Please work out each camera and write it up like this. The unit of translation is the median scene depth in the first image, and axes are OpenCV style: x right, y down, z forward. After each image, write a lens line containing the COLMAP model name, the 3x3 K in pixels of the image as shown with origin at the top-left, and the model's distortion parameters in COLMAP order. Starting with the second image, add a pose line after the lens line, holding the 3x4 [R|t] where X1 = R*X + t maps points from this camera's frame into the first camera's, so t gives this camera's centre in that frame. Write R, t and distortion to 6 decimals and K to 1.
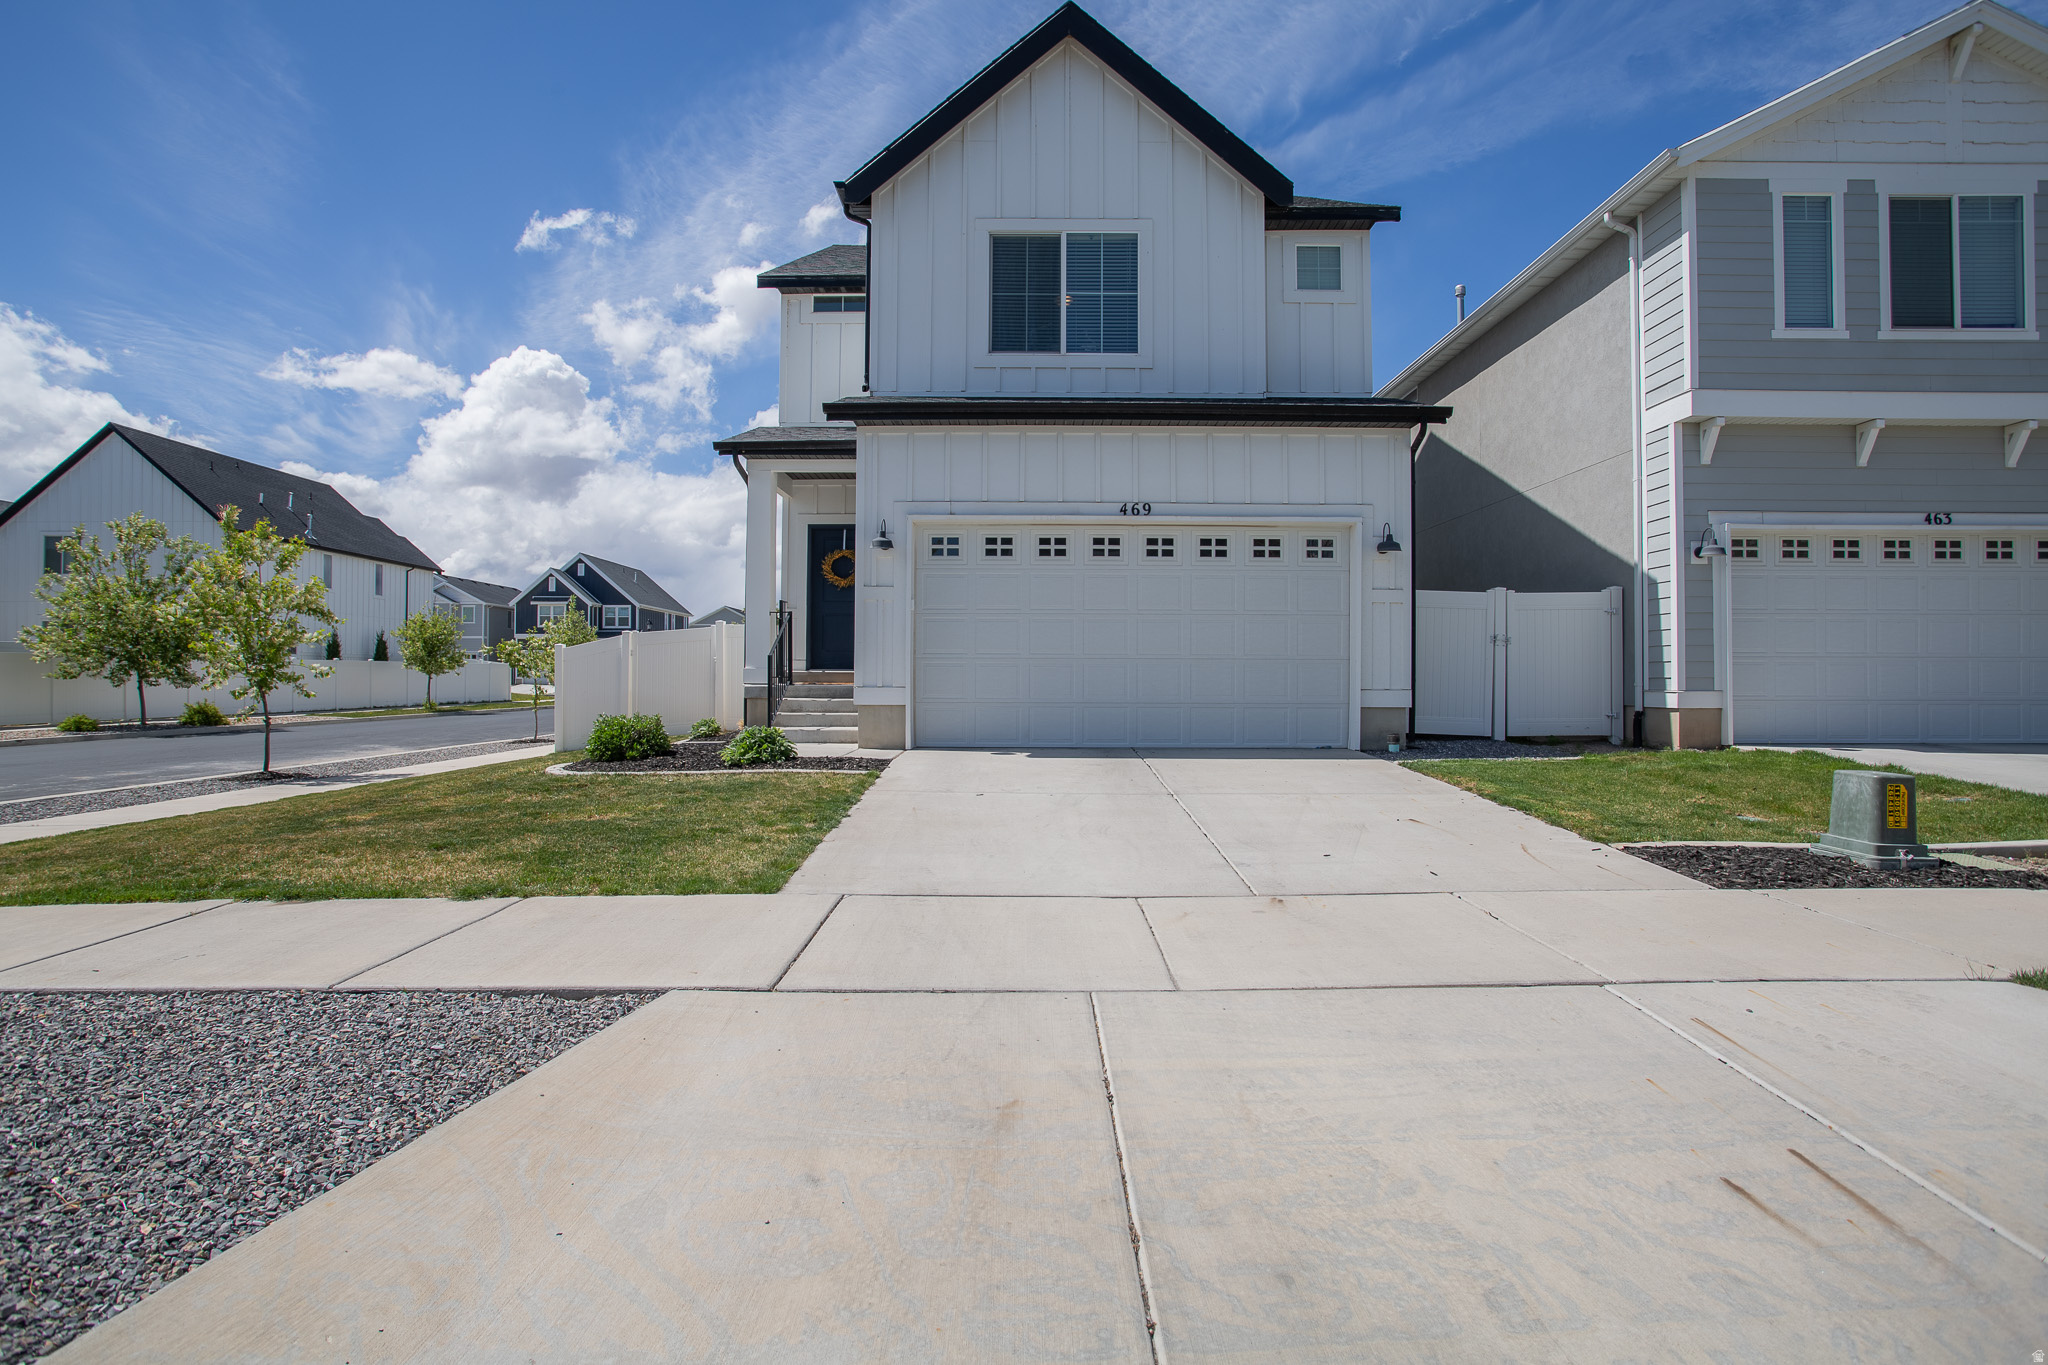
lens RADIAL K [[1043.9, 0, 1018.2], [0, 1043.9, 669.6], [0, 0, 1]] dist [-0.073379, 0.039446]
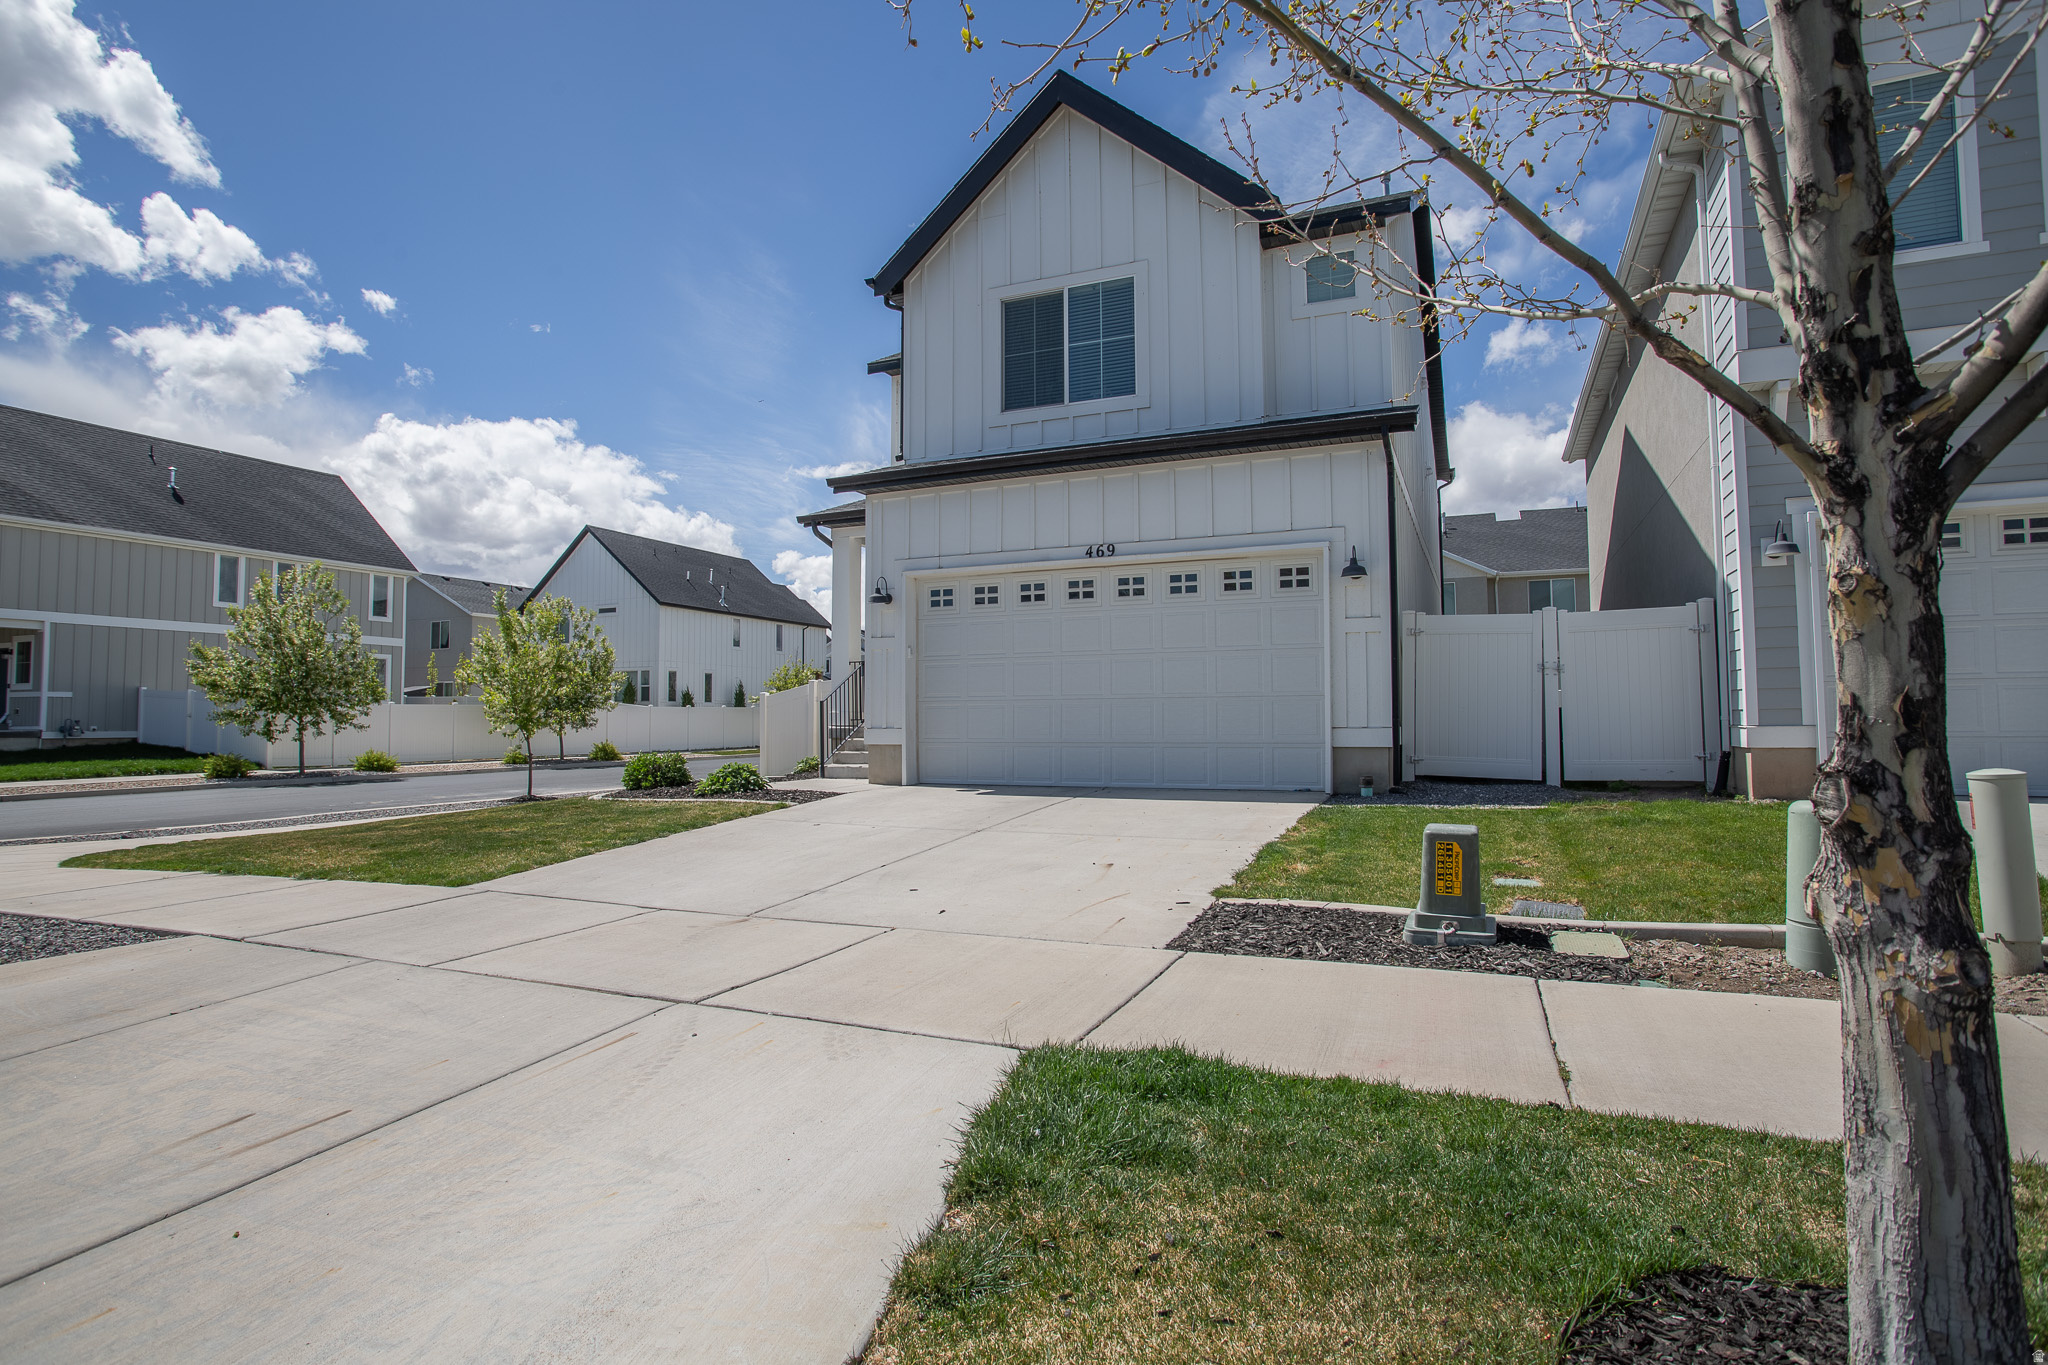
lens RADIAL K [[1048.4, 0, 1016.4], [0, 1048.4, 668.7], [0, 0, 1]] dist [-0.072459, 0.036551]
pose [[0.917255, -0.029050, -0.397240, 0.430338], [0.013996, 0.999072, -0.040742, 0.000508], [0.398055, 0.031811, 0.916810, 0.037385]]
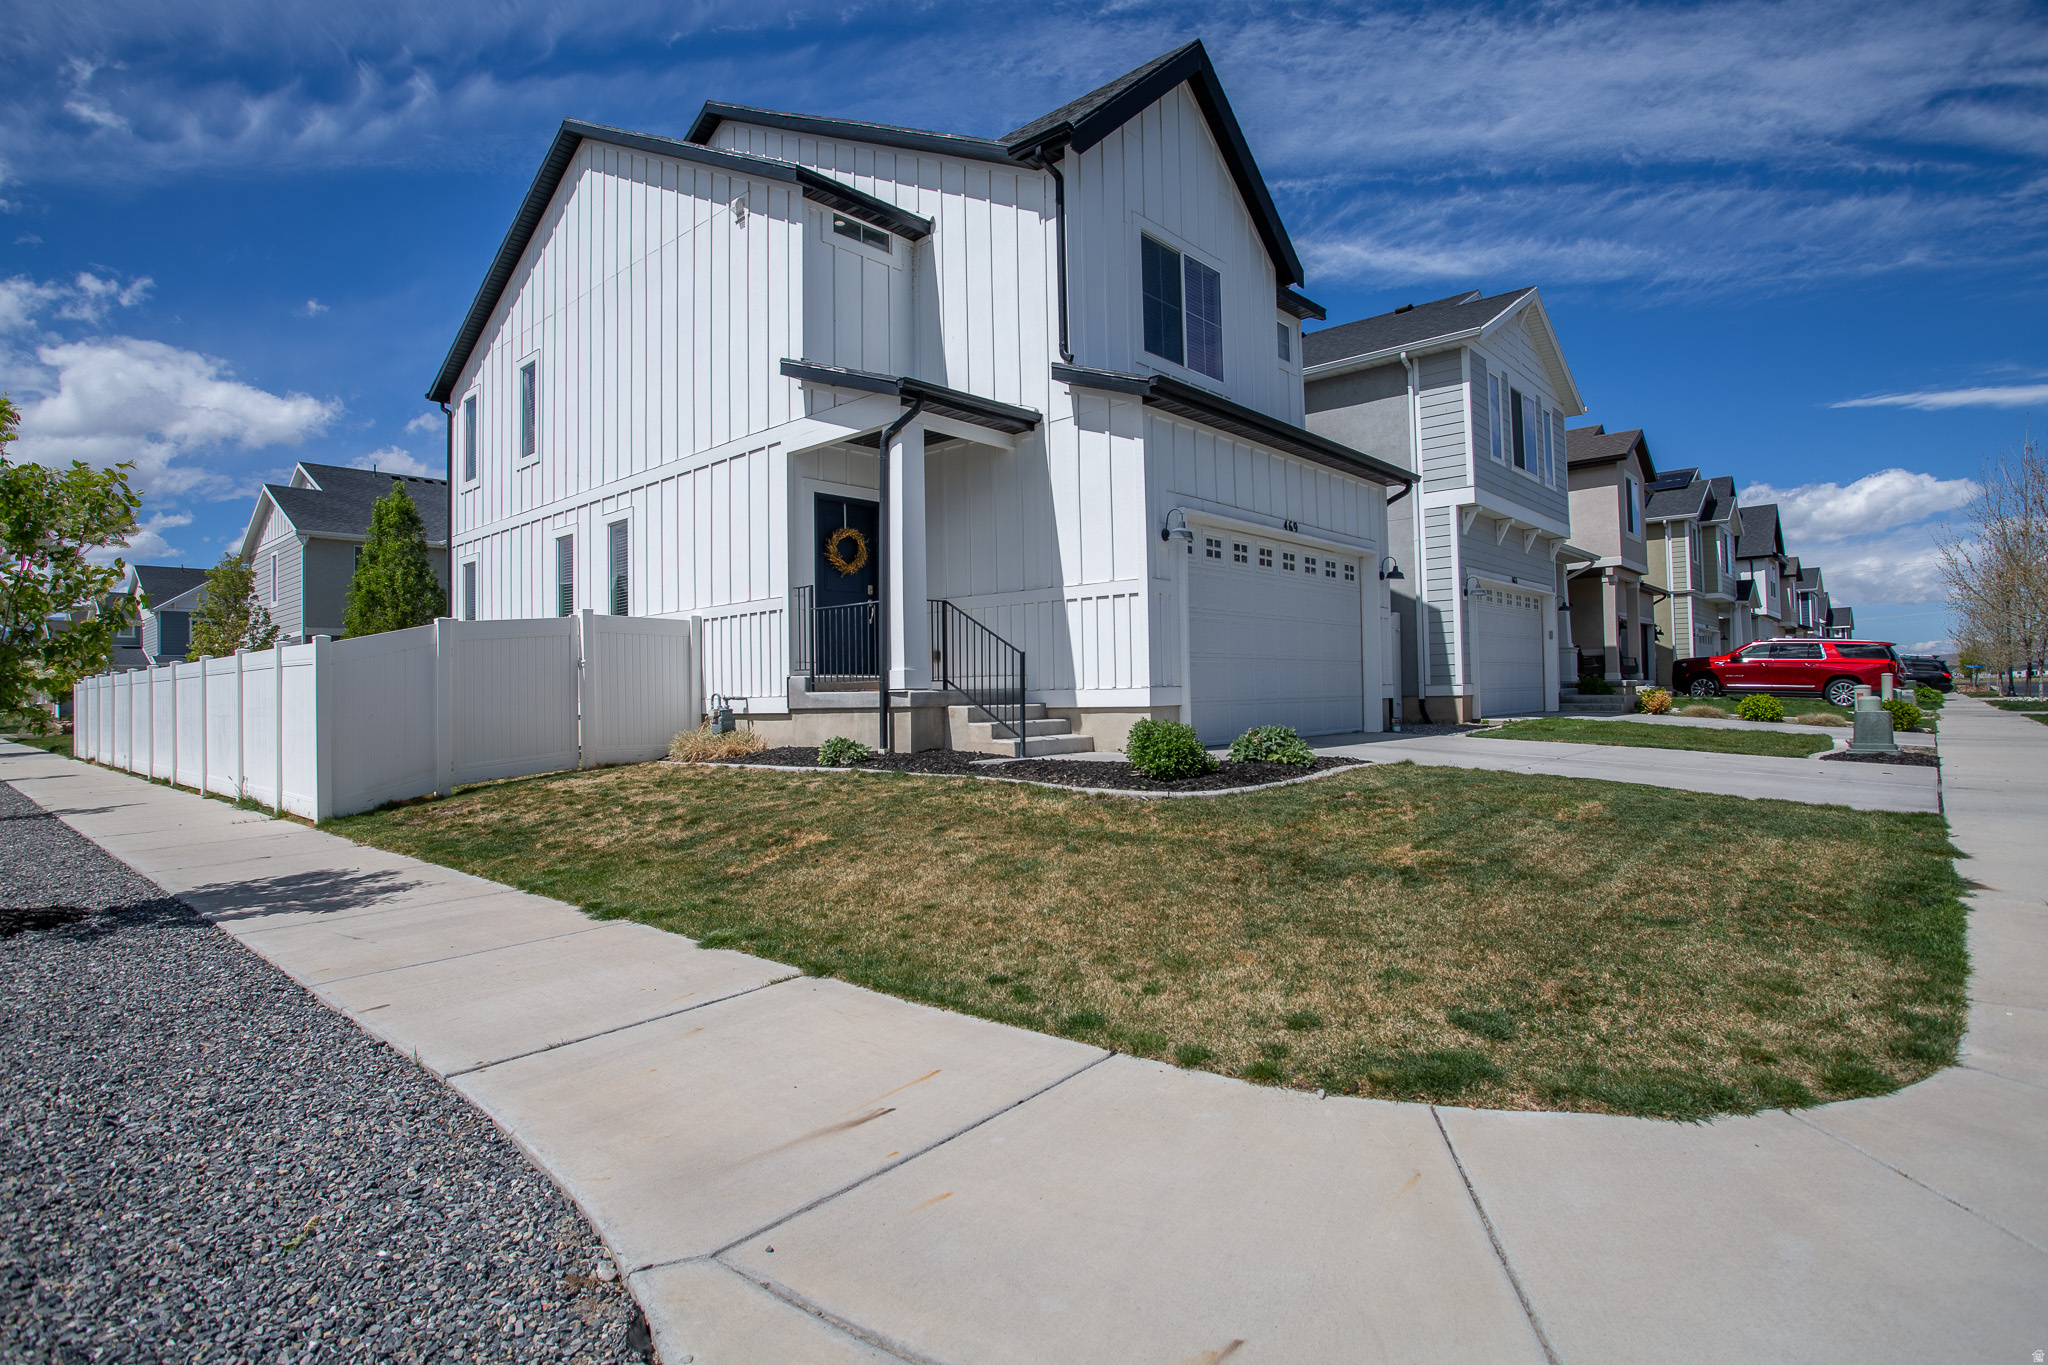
lens RADIAL K [[1056.0, 0, 1012.3], [0, 1056.0, 672.5], [0, 0, 1]] dist [-0.074035, 0.037981]
pose [[0.664918, 0.000183, 0.746917, -0.918904], [0.014536, 0.999807, -0.013185, 0.014544], [-0.746775, 0.019624, 0.664787, 0.463397]]
